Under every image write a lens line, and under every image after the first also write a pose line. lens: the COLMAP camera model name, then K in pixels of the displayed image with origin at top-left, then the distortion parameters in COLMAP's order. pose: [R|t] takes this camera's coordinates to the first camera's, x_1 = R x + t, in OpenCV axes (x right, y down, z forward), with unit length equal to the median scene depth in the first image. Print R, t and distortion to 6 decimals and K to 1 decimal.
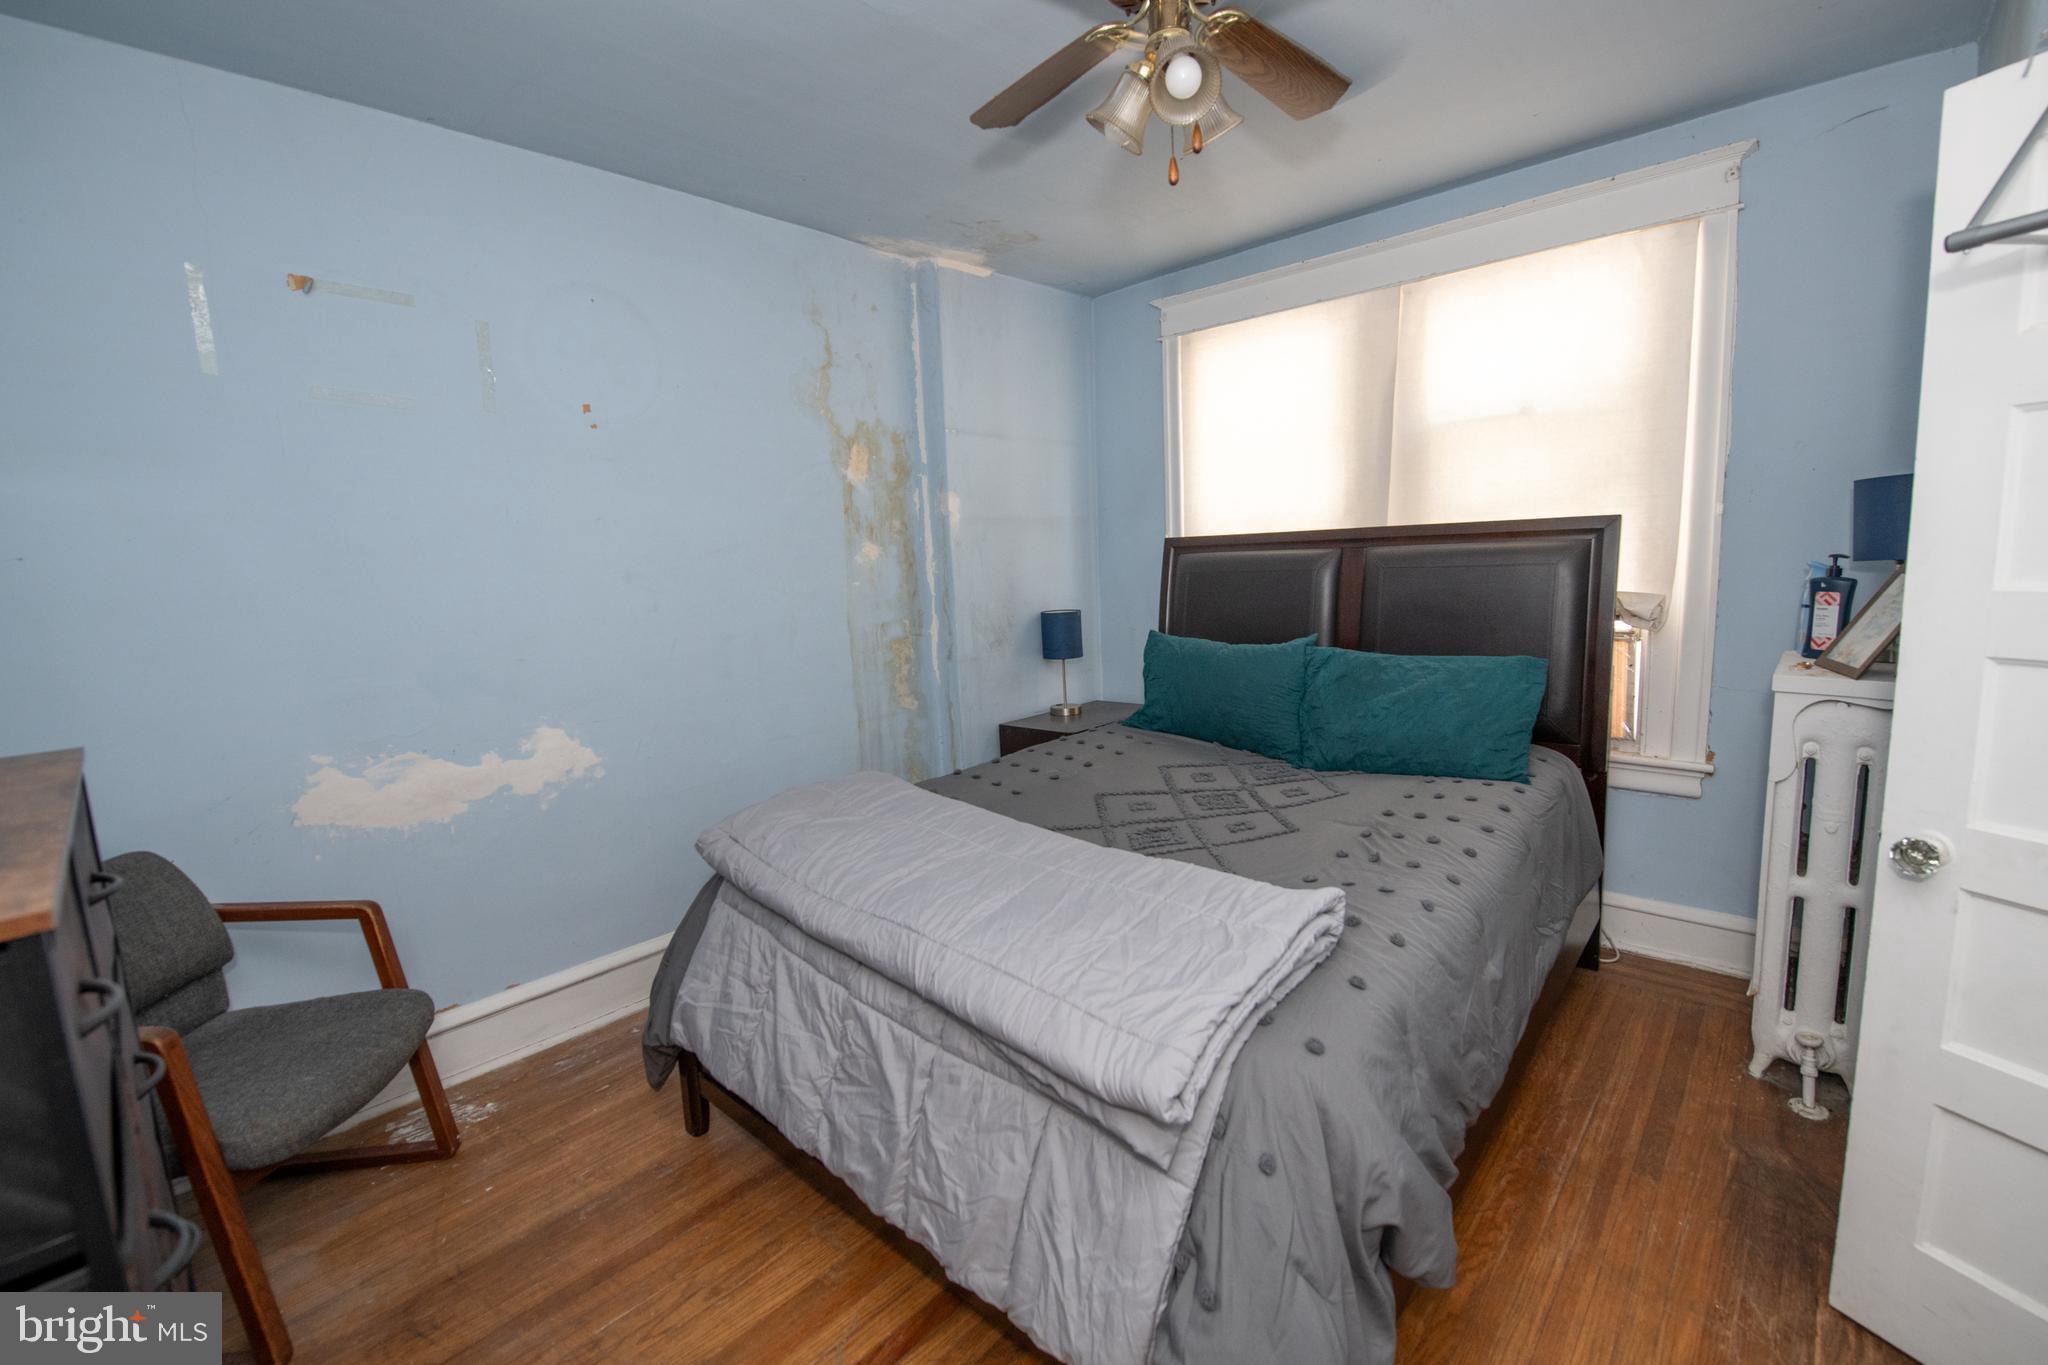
lens RADIAL K [[847.8, 0, 1057.0], [0, 847.8, 674.2], [0, 0, 1]] dist [-0.019453, -0.000565]
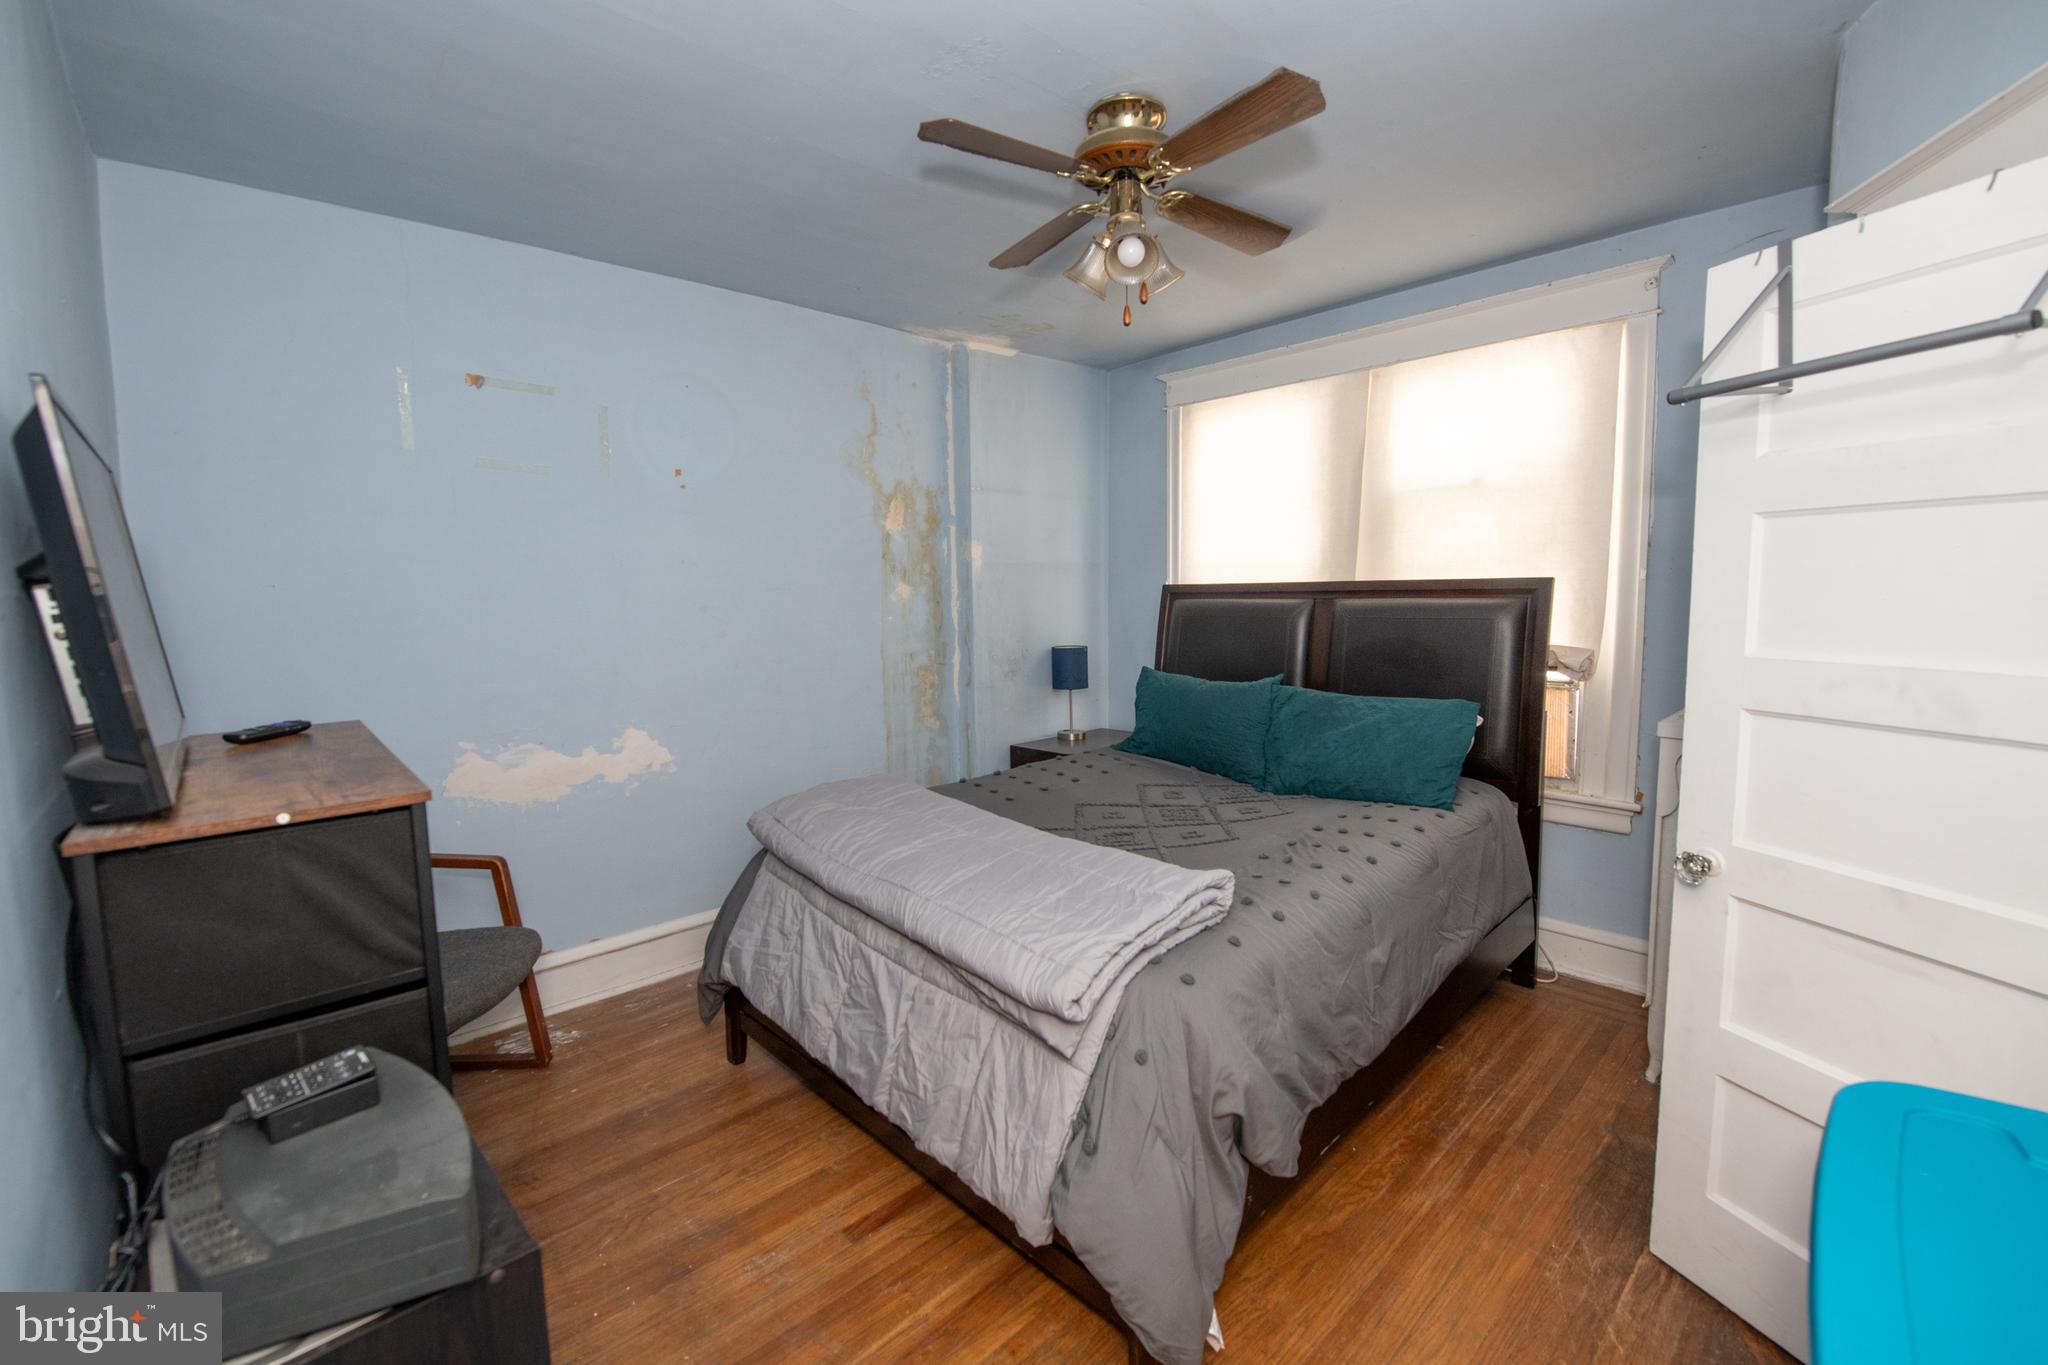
lens RADIAL K [[856.3, 0, 1027.7], [0, 856.3, 671.8], [0, 0, 1]] dist [-0.018750, -0.001192]
pose [[0.995377, 0.033096, -0.090158, 0.089223], [-0.036692, 0.998584, -0.038523, 0.007536], [0.088755, 0.041653, 0.995182, -0.224397]]
